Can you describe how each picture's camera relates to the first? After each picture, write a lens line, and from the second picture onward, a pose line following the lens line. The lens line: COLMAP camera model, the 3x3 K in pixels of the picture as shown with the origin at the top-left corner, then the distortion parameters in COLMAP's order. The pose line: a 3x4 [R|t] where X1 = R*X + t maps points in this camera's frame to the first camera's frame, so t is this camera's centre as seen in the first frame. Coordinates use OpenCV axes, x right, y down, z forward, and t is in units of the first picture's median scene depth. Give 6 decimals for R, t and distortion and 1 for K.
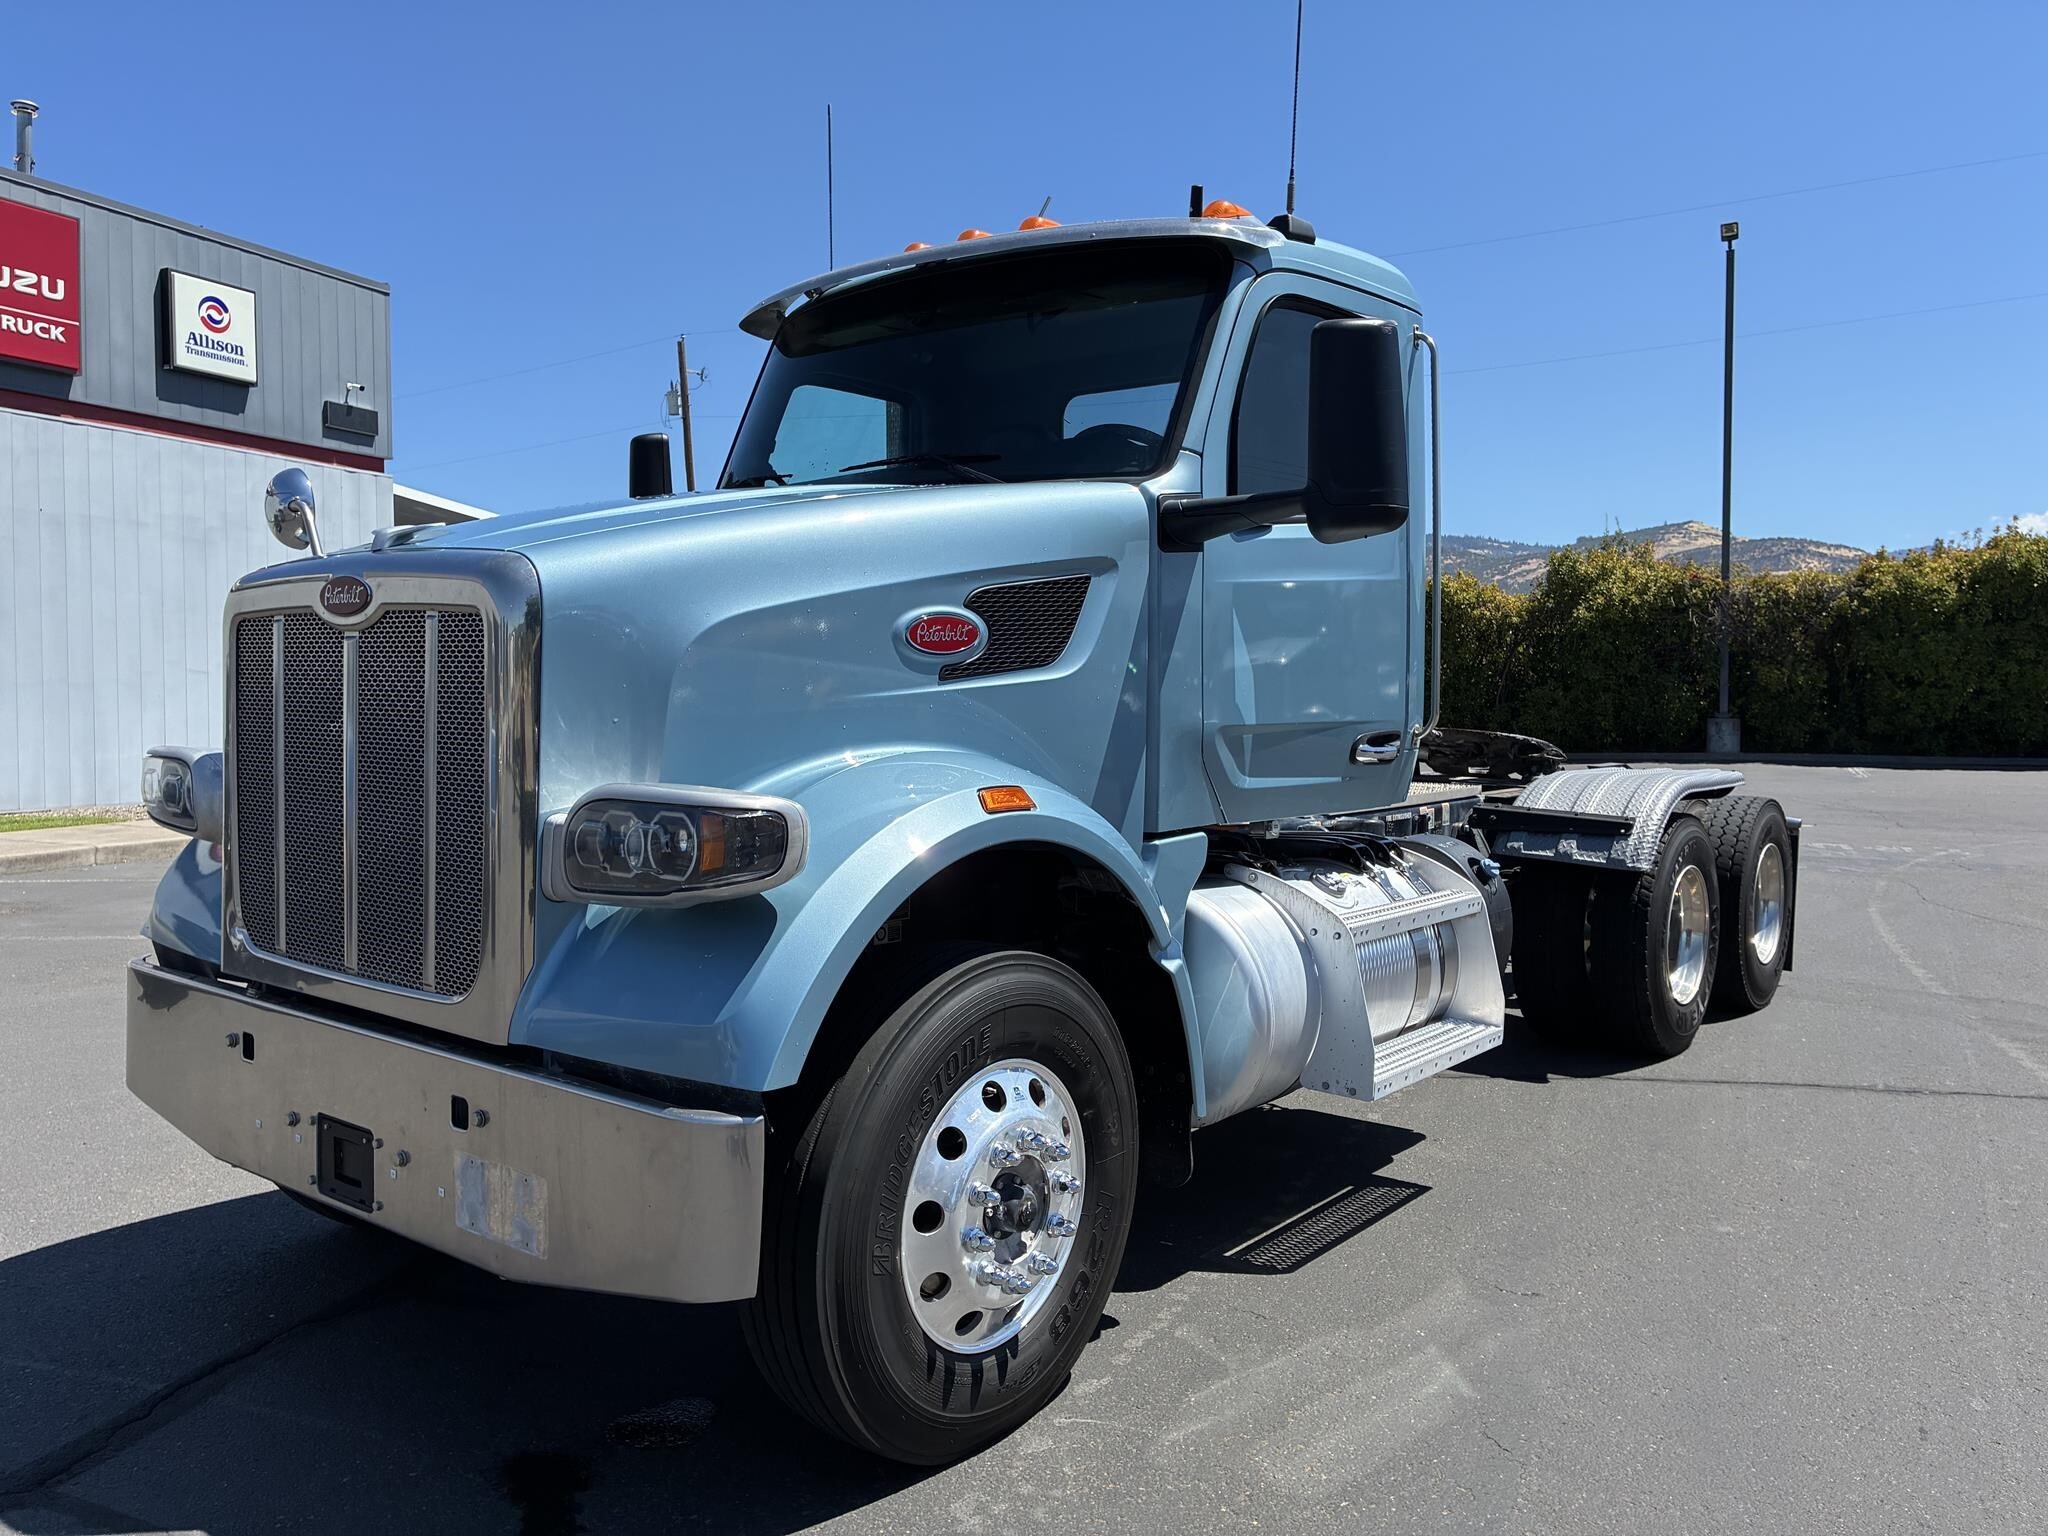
lens RADIAL K [[1469.6, 0, 1024.0], [0, 1469.6, 768.0], [0, 0, 1]] dist [-0.053817, -0.075685]
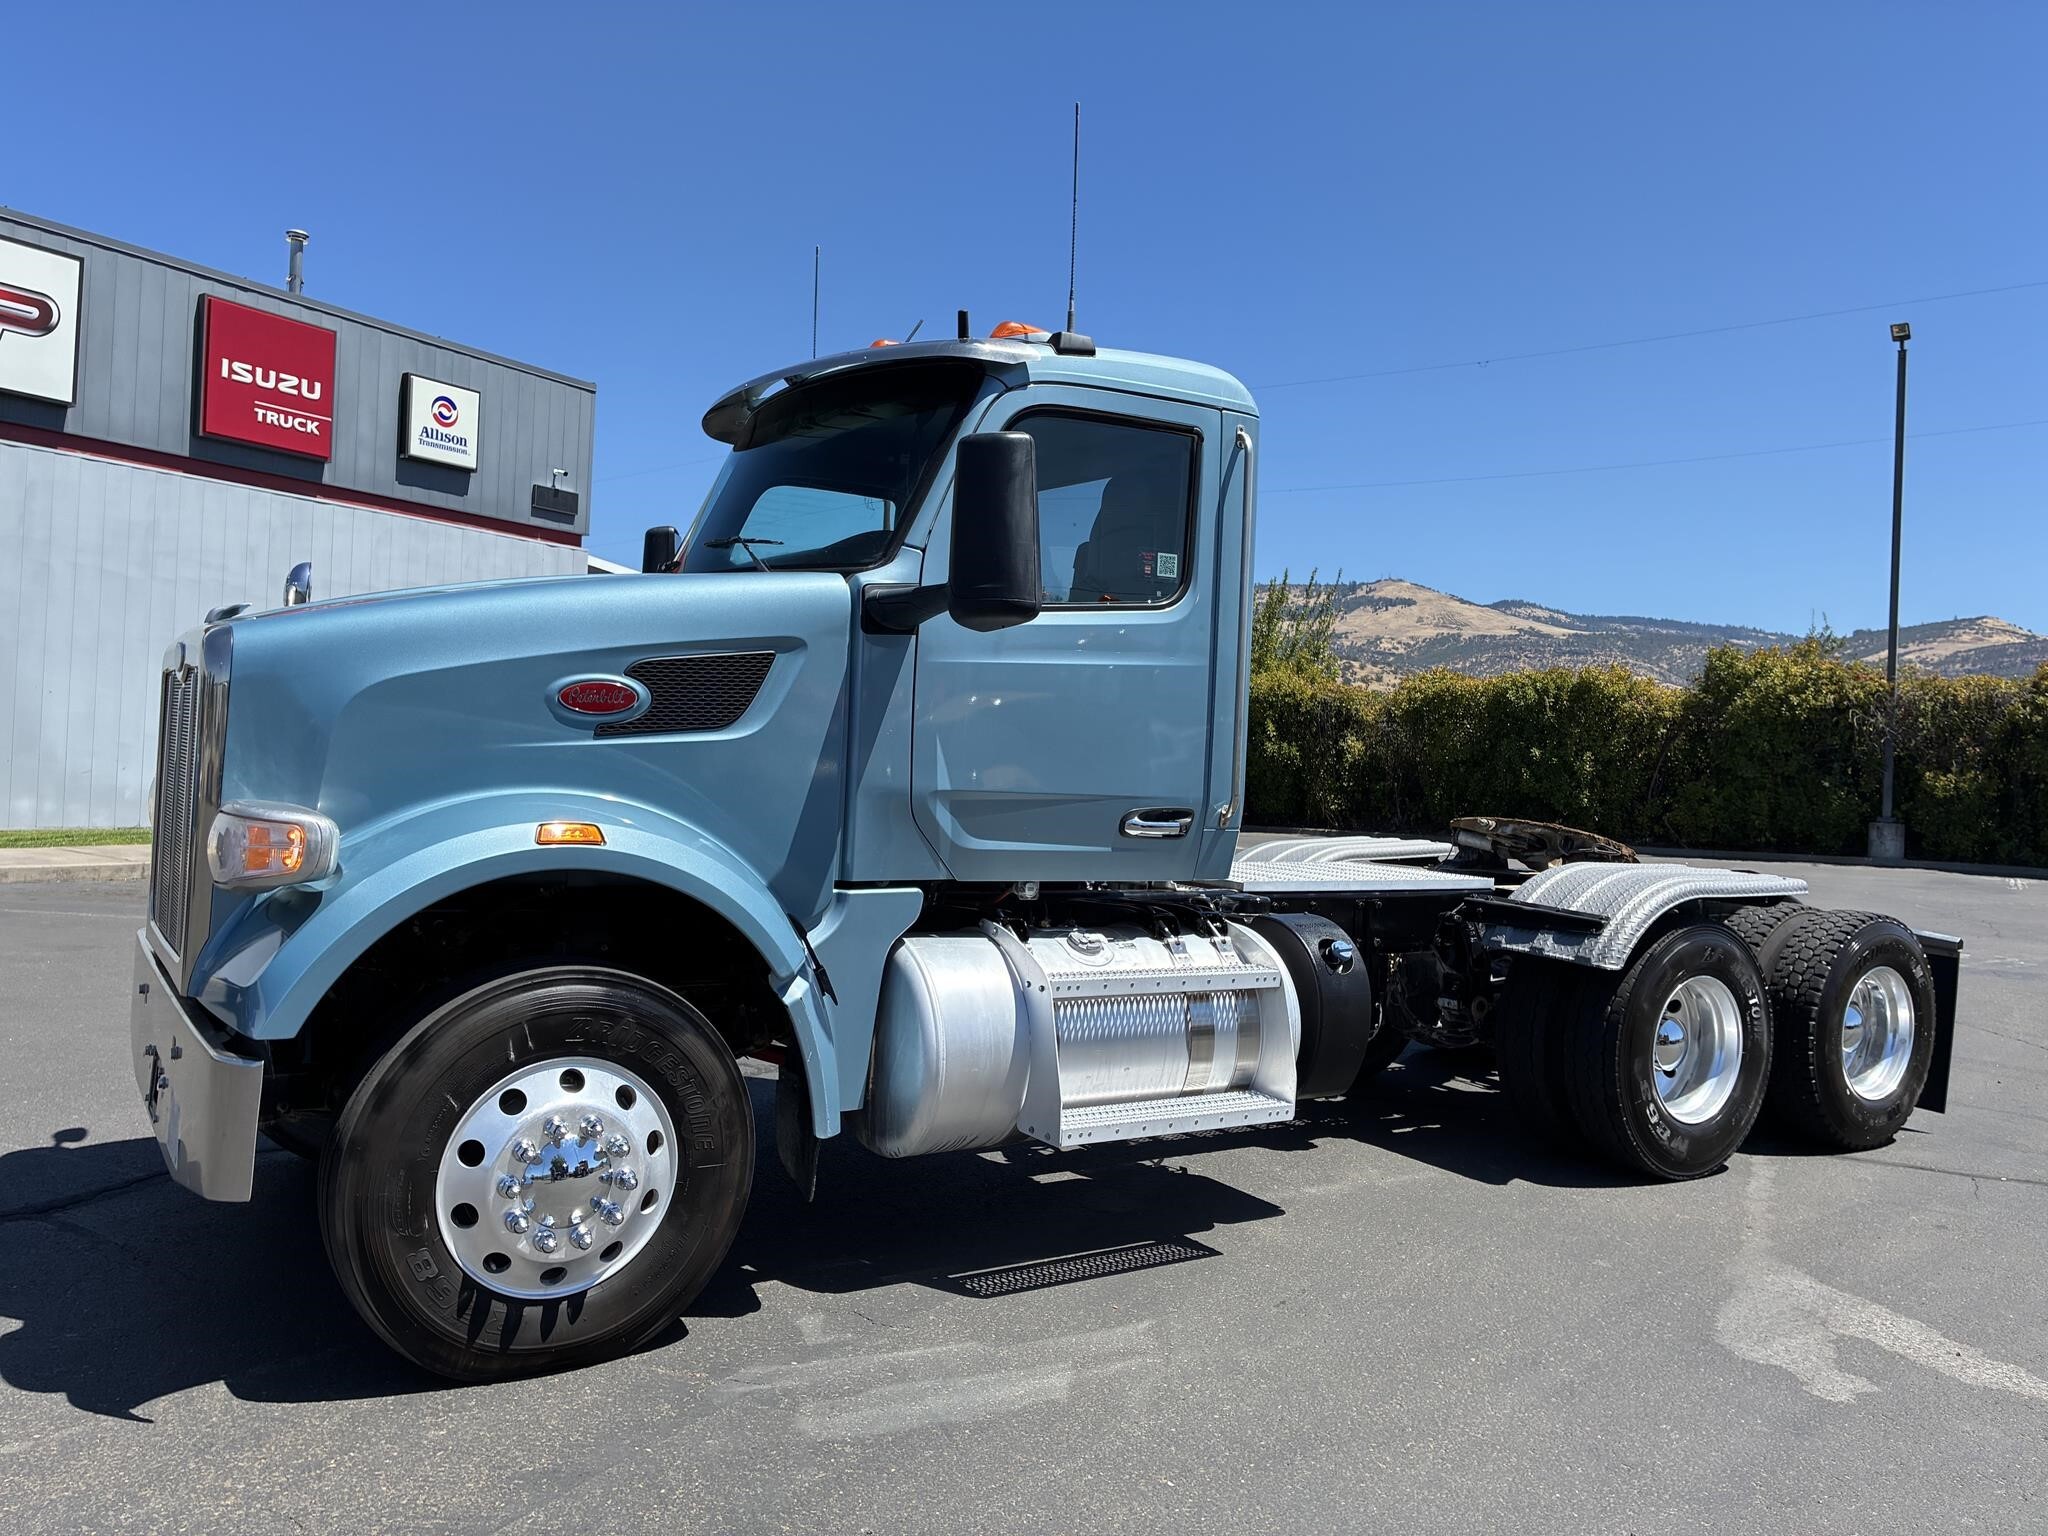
lens RADIAL K [[1468.6, 0, 1024.0], [0, 1468.6, 768.0], [0, 0, 1]] dist [-0.172718, -0.002680]
pose [[0.976546, 0.043190, -0.210933, 0.169674], [-0.053625, 0.997591, -0.044005, -0.000520], [0.208524, 0.054284, 0.976510, -0.025411]]
